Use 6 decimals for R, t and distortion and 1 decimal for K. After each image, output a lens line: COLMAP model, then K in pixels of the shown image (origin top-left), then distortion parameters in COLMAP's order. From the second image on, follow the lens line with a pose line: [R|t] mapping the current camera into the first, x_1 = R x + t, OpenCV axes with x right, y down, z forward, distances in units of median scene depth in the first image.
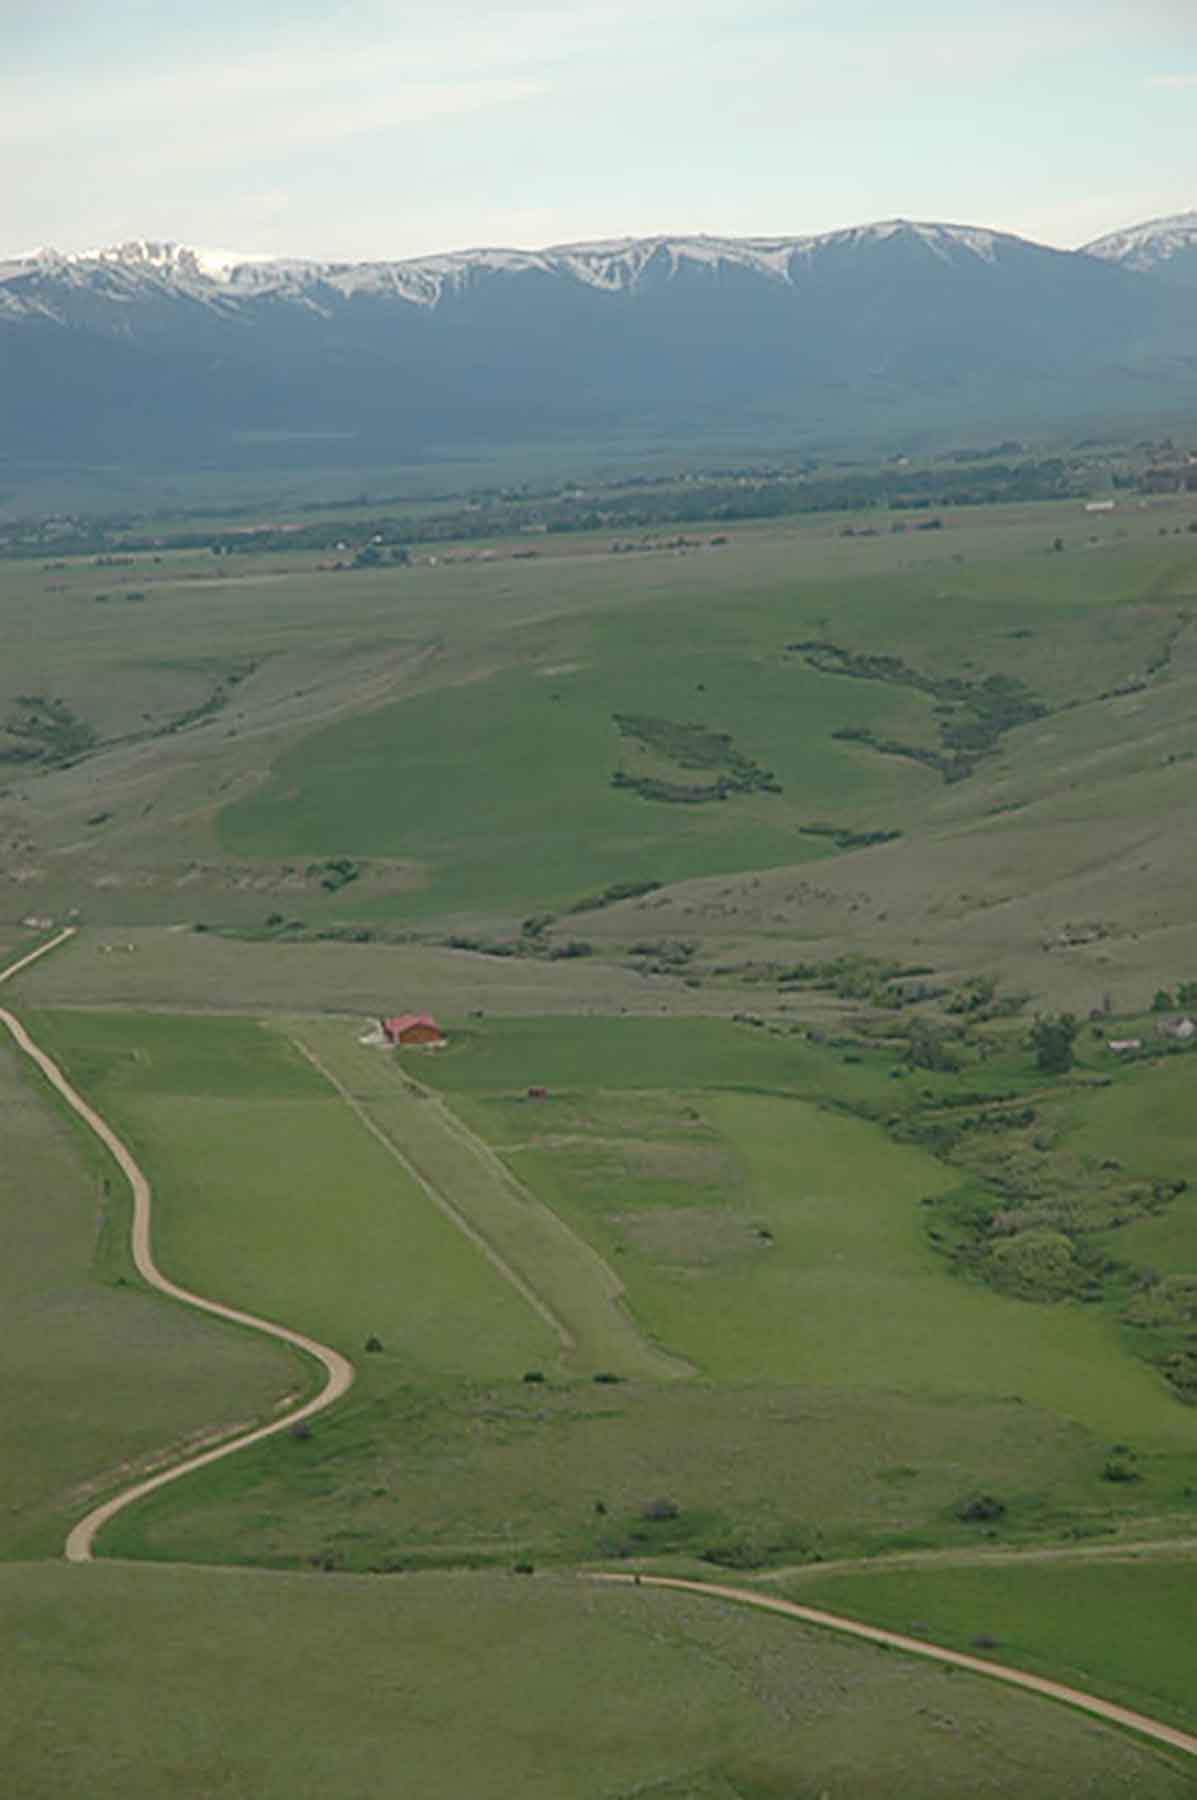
lens RADIAL K [[5466.3, 0, 598.5], [0, 5466.3, 900.0], [0, 0, 1]] dist [0.481109, -0.647447]
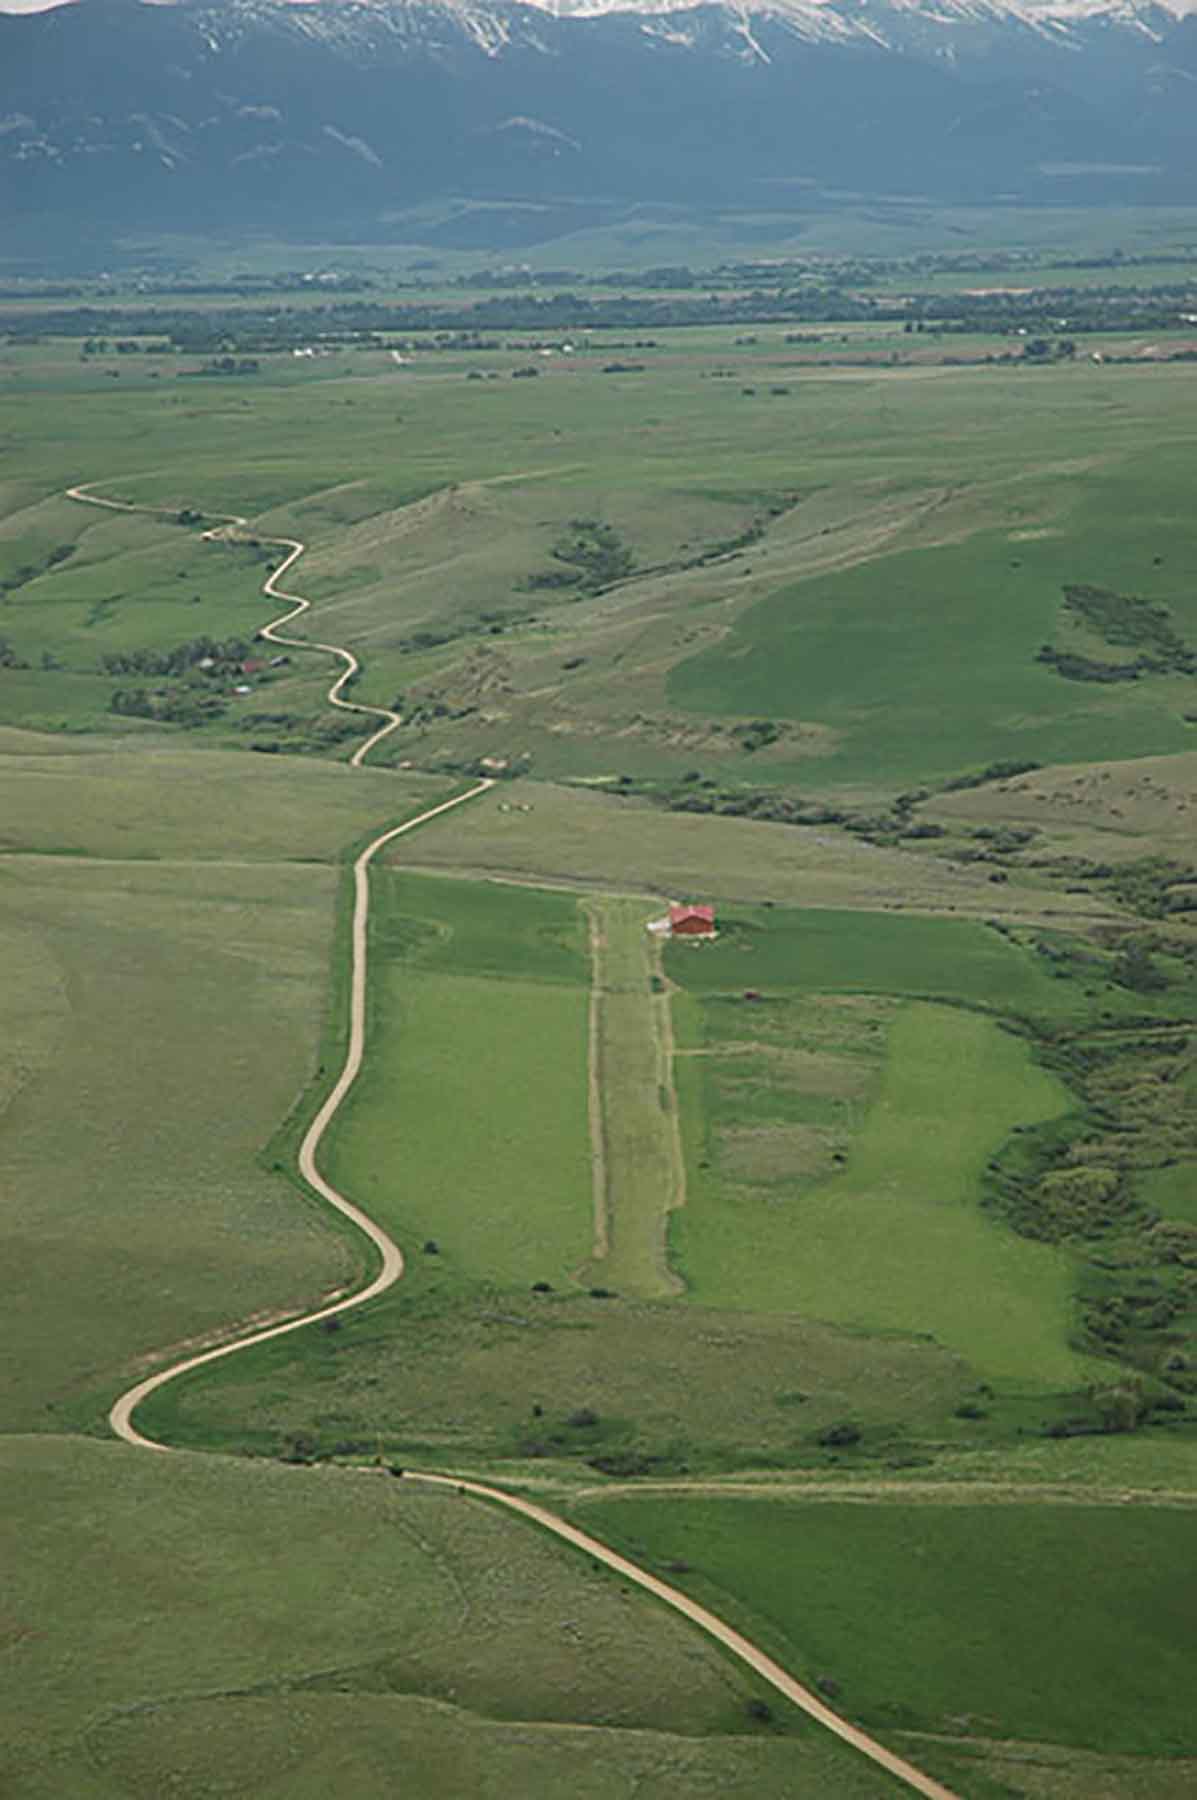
lens RADIAL K [[5466.3, 0, 598.5], [0, 5466.3, 900.0], [0, 0, 1]] dist [0.481109, -0.647447]
pose [[0.987202, 0.057296, -0.148828, 0.078677], [-0.049363, 0.997184, 0.056465, -0.029574], [0.151644, -0.048396, 0.987250, -0.077557]]
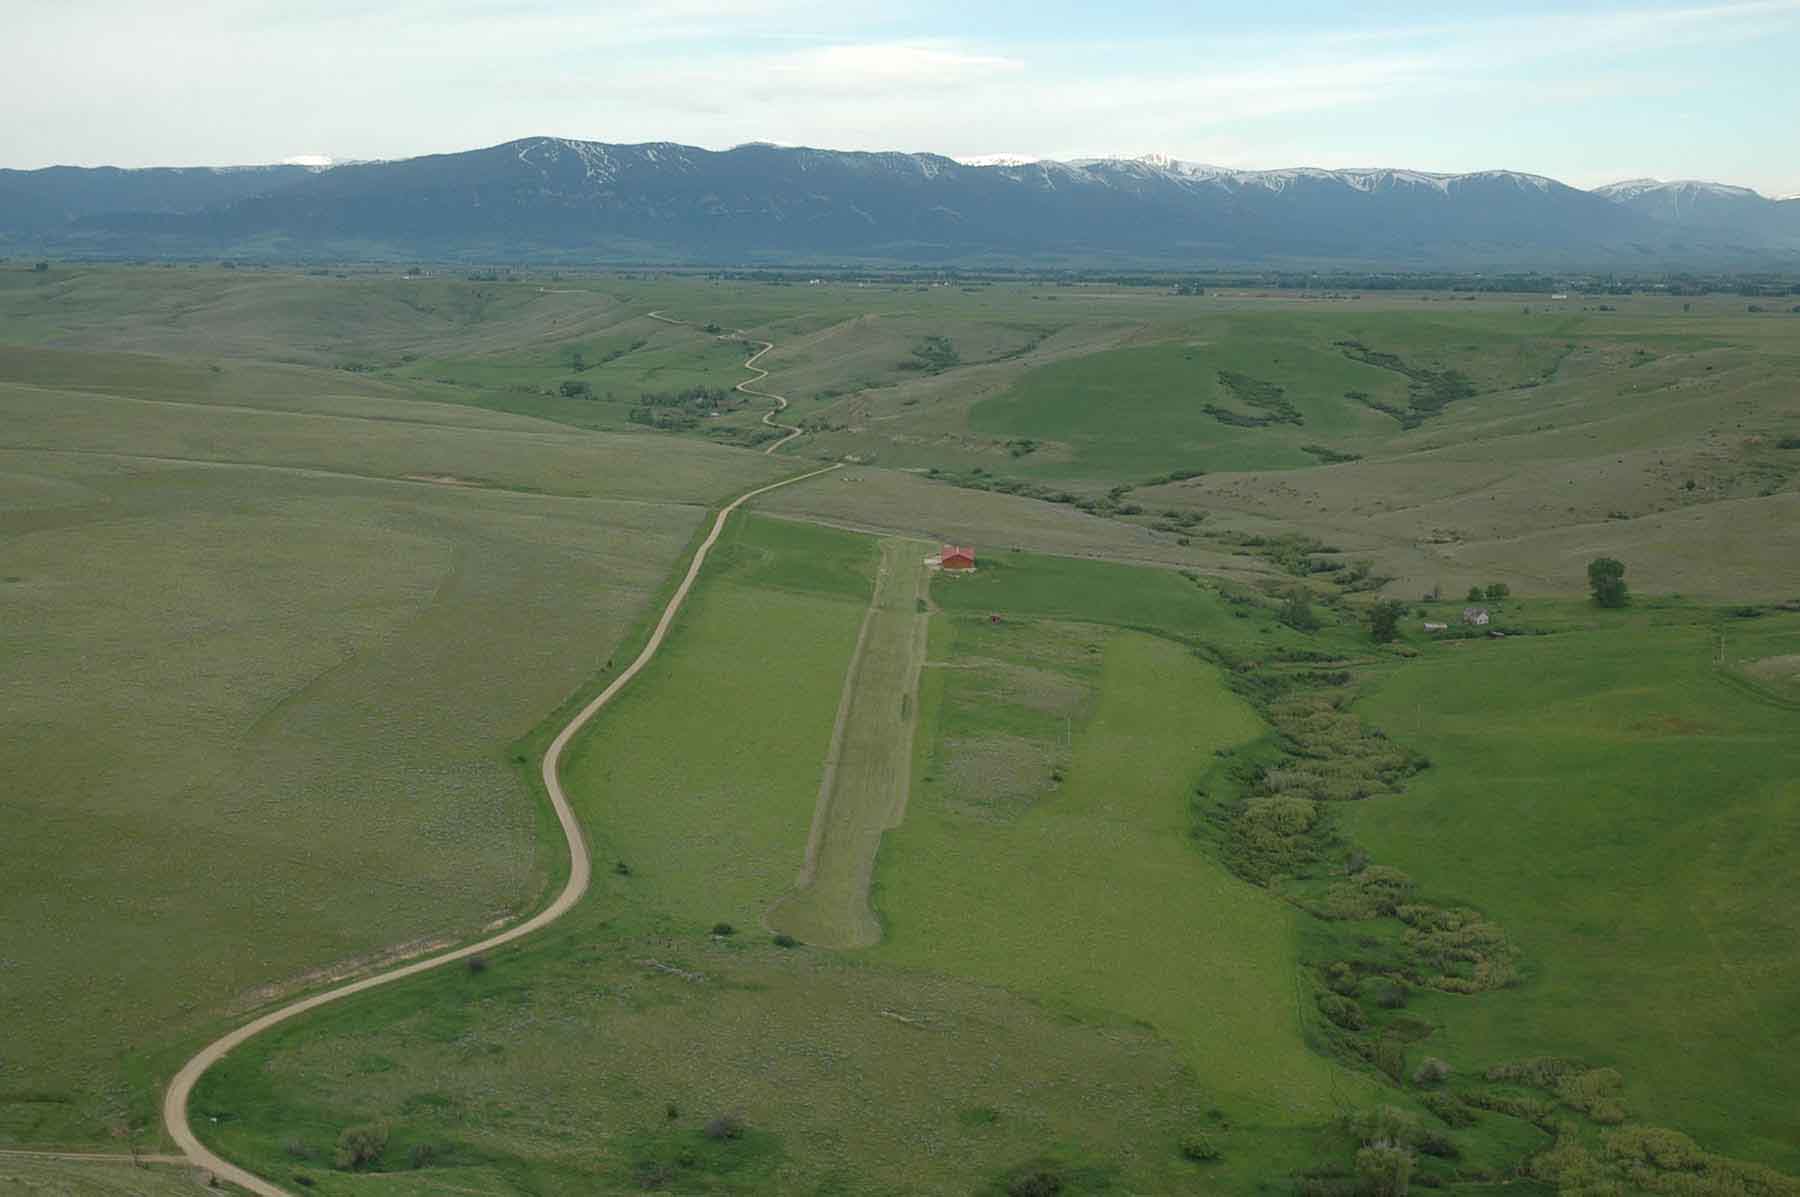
lens RADIAL K [[2396.4, 0, 900.0], [0, 2396.4, 598.5], [0, 0, 1]] dist [-0.012448, 0.438222]
pose [[0.978542, 0.111805, -0.173074, 0.044440], [-0.100693, 0.992328, 0.071730, -0.007197], [0.179766, -0.052763, 0.982293, 0.247245]]
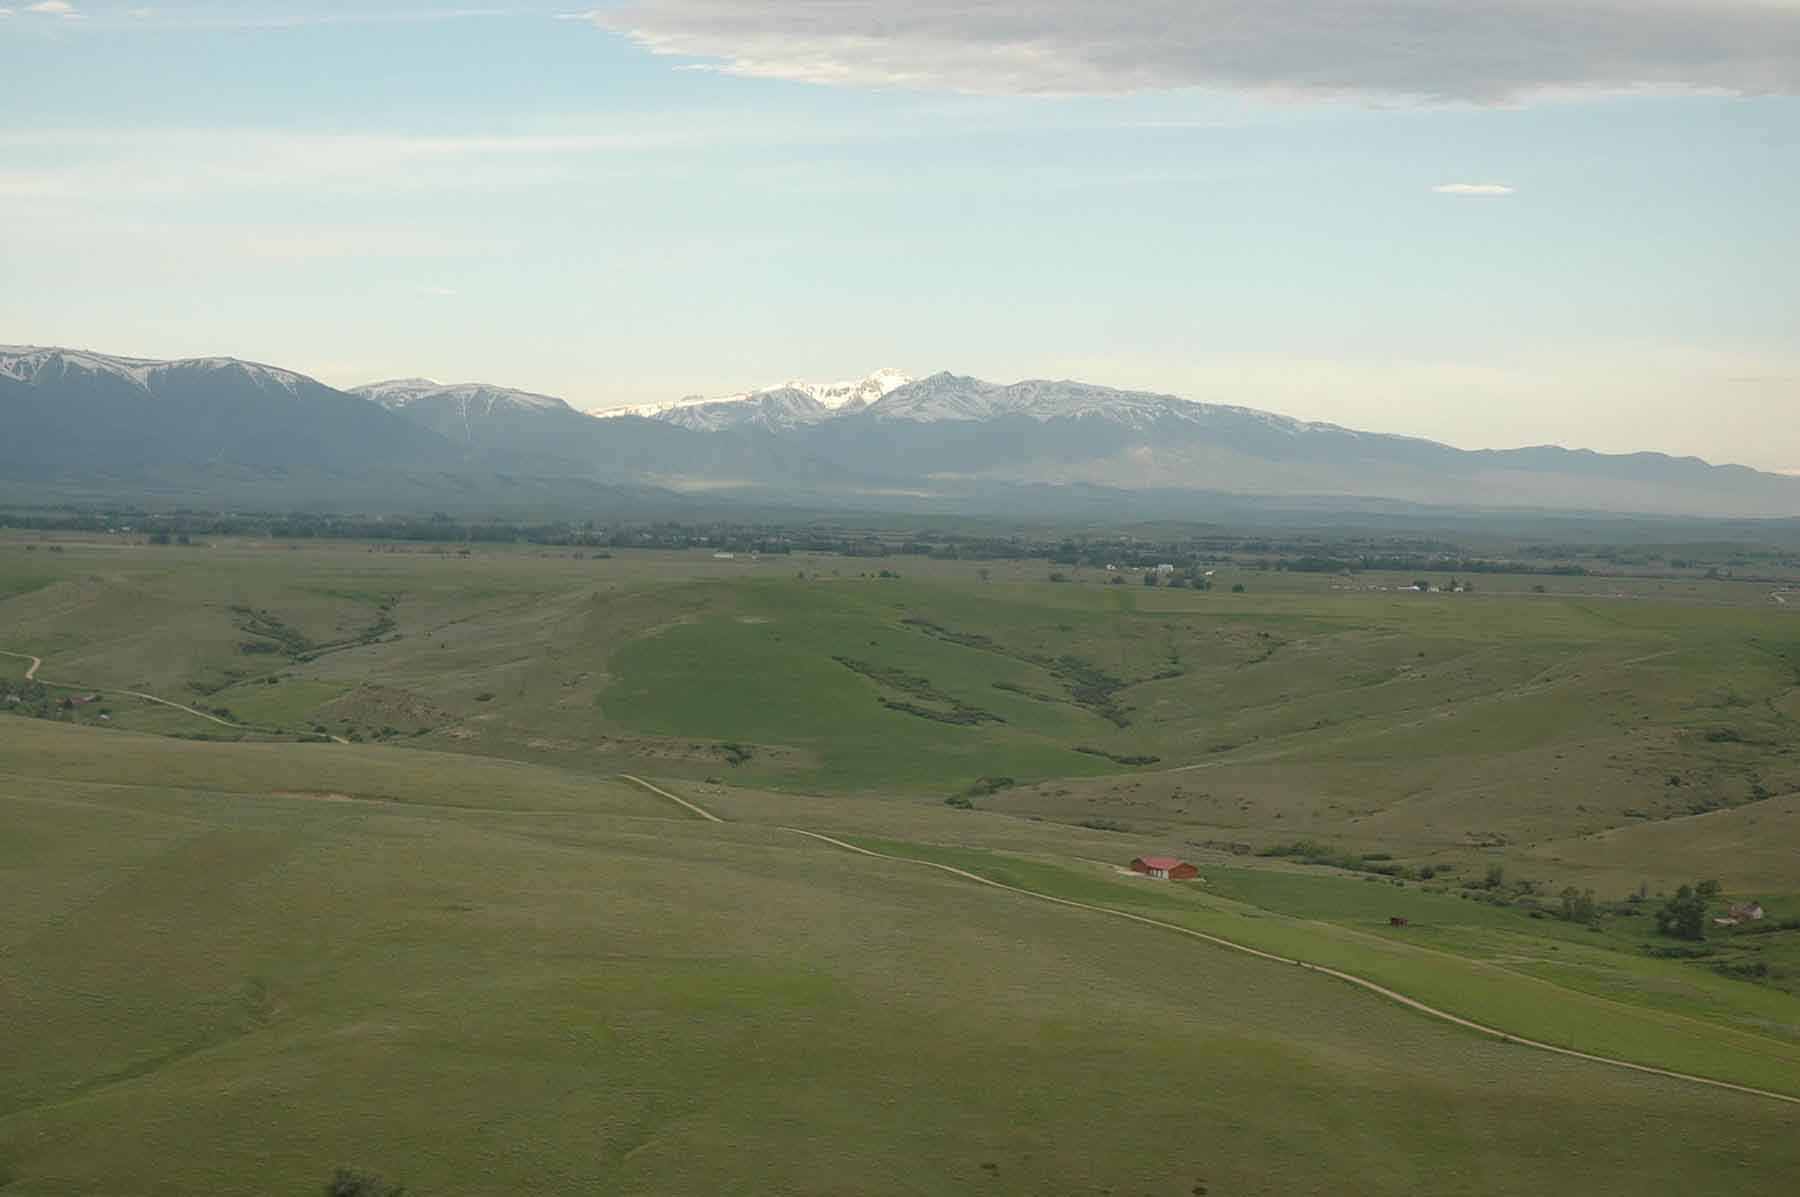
lens RADIAL K [[3723.1, 0, 900.0], [0, 3723.1, 598.5], [0, 0, 1]] dist [0.134310, 0.391735]
pose [[0.960306, 0.098811, 0.260862, -0.231168], [-0.080821, 0.993606, -0.078837, 0.024275], [-0.266984, 0.054624, 0.962152, 0.105463]]
